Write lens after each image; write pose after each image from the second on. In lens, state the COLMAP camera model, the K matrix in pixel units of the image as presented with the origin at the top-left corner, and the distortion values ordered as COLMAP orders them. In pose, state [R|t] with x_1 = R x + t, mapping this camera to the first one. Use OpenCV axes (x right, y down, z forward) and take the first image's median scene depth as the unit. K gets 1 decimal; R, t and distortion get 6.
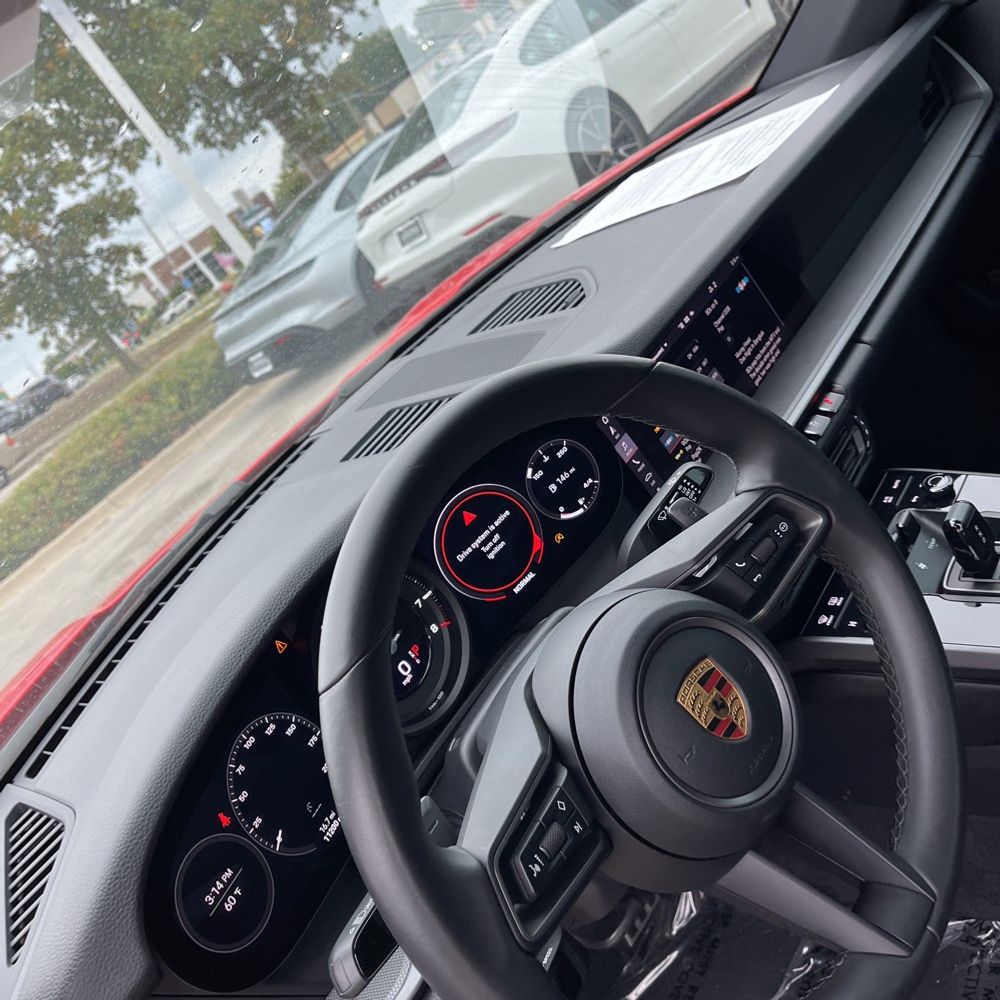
lens RADIAL K [[1013.4, 0, 500.0], [0, 1013.4, 500.0], [0, 0, 1]] dist [0.058933, -0.065974]
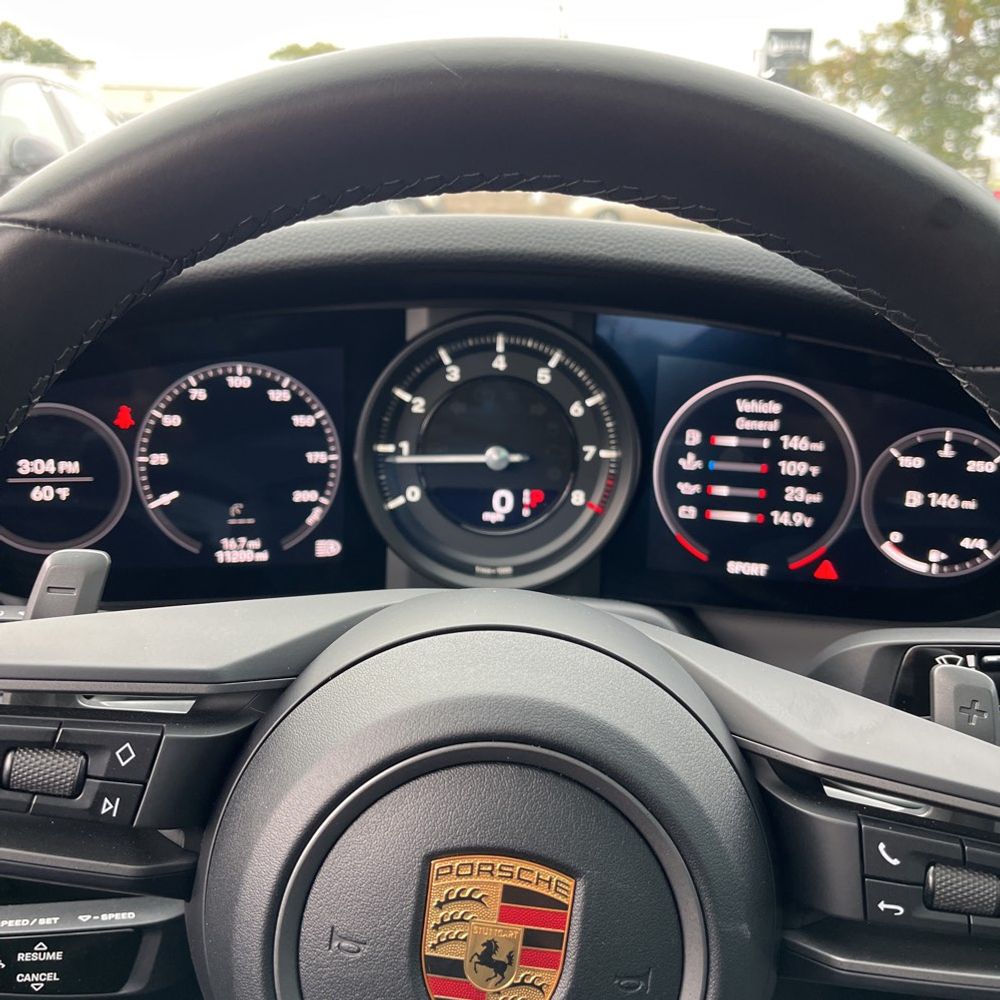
lens RADIAL K [[1013.4, 0, 500.0], [0, 1013.4, 500.0], [0, 0, 1]] dist [0.058933, -0.065974]
pose [[0.530020, 0.727357, -0.435926, 0.175589], [-0.657464, 0.677149, 0.330469, -0.047080], [0.535556, 0.111451, 0.837114, 0.416635]]
